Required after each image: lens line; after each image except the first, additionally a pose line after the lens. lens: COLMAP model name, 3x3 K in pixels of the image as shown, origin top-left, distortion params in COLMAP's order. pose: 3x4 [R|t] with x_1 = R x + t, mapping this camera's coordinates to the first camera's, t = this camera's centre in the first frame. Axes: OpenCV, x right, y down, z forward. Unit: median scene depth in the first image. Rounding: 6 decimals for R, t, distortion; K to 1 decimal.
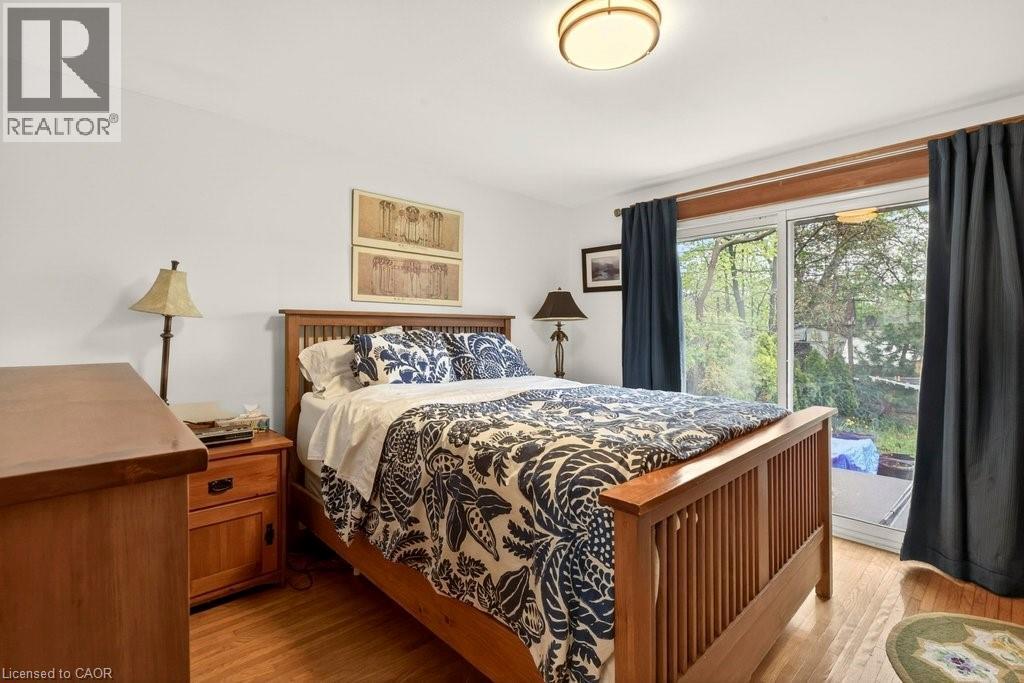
lens RADIAL K [[469.2, 0, 515.9], [0, 469.2, 319.6], [0, 0, 1]] dist [-0.001456, -0.000374]
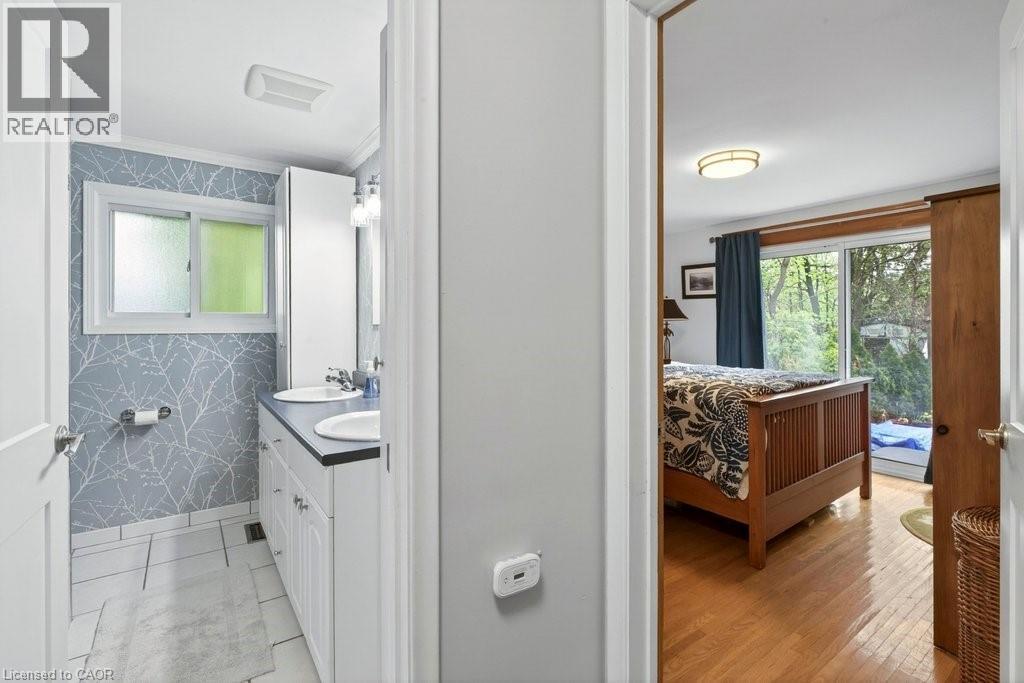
lens RADIAL K [[469.2, 0, 515.9], [0, 469.2, 319.6], [0, 0, 1]] dist [-0.001456, -0.000374]
pose [[0.992544, -0.006128, -0.121734, -0.498263], [0.007020, 0.999952, 0.006900, -0.039805], [0.121685, -0.007703, 0.992539, -1.113750]]
